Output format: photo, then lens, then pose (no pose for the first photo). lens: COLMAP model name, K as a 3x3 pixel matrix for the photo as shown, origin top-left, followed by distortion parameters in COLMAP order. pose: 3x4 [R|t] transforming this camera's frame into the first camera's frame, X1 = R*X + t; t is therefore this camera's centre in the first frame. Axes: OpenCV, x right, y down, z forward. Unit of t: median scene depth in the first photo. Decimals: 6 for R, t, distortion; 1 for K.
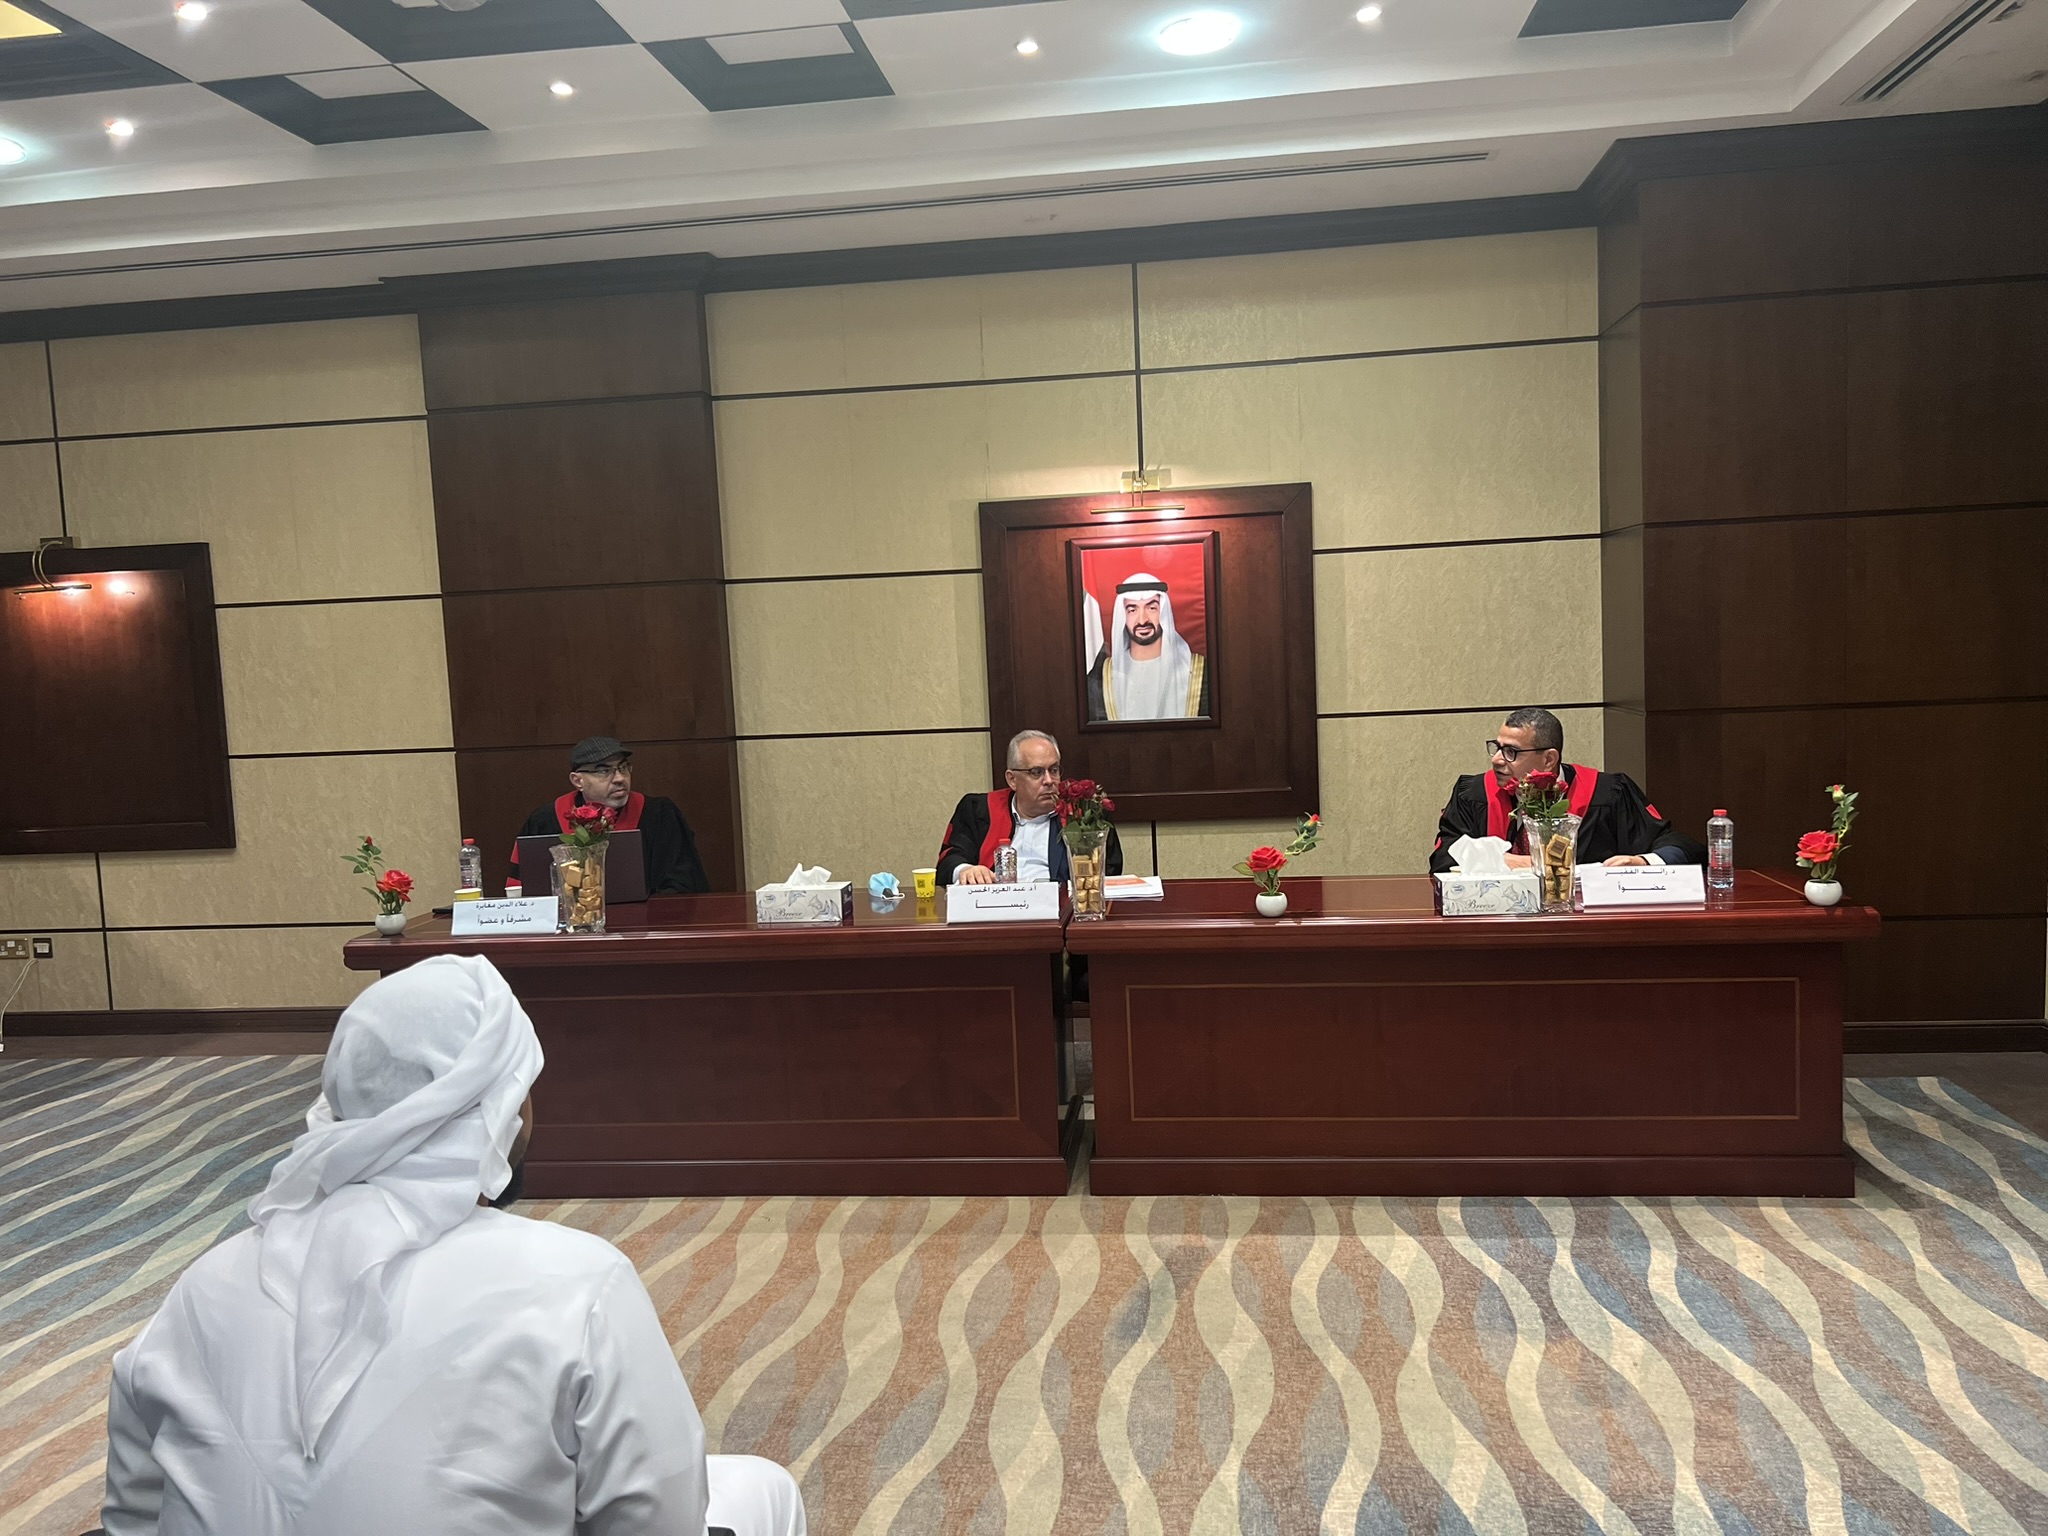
lens RADIAL K [[1536.4, 0, 1024.2], [0, 1536.4, 780.9], [0, 0, 1]] dist [0.026524, -0.016944]
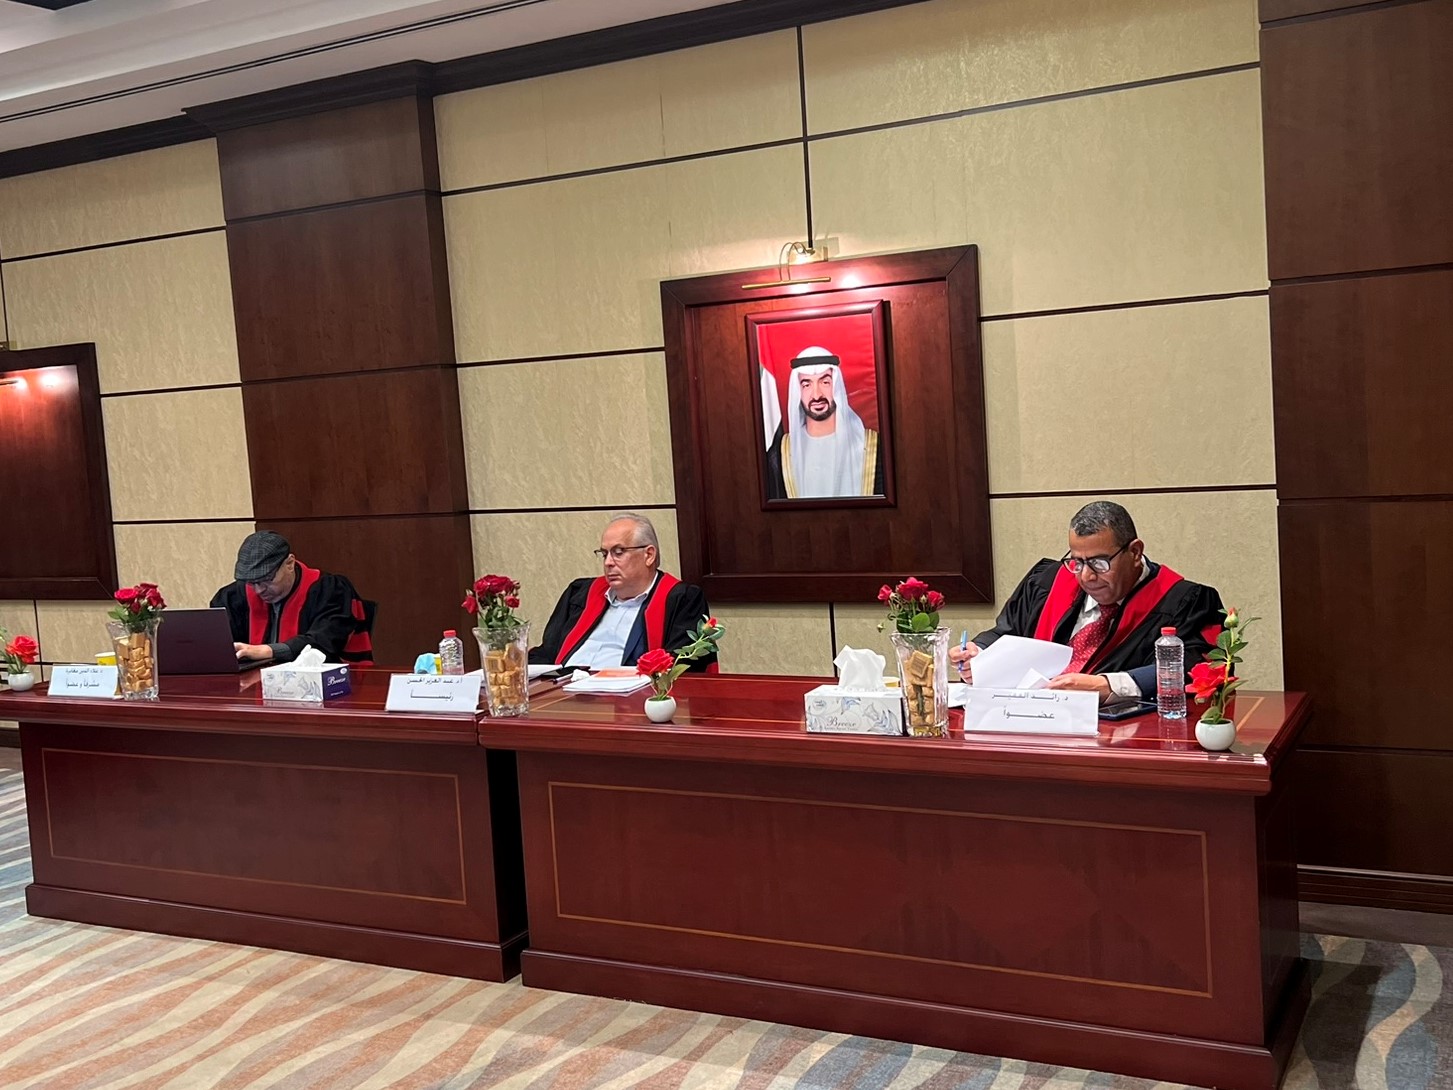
lens RADIAL K [[1535.2, 0, 725.3], [0, 1535.2, 538.1], [0, 0, 1]] dist [0.022227, 0.000000]
pose [[0.930182, 0.015564, -0.366768, 0.381727], [-0.010296, 0.999814, 0.016316, -0.030135], [0.366954, -0.011400, 0.930169, 0.080529]]
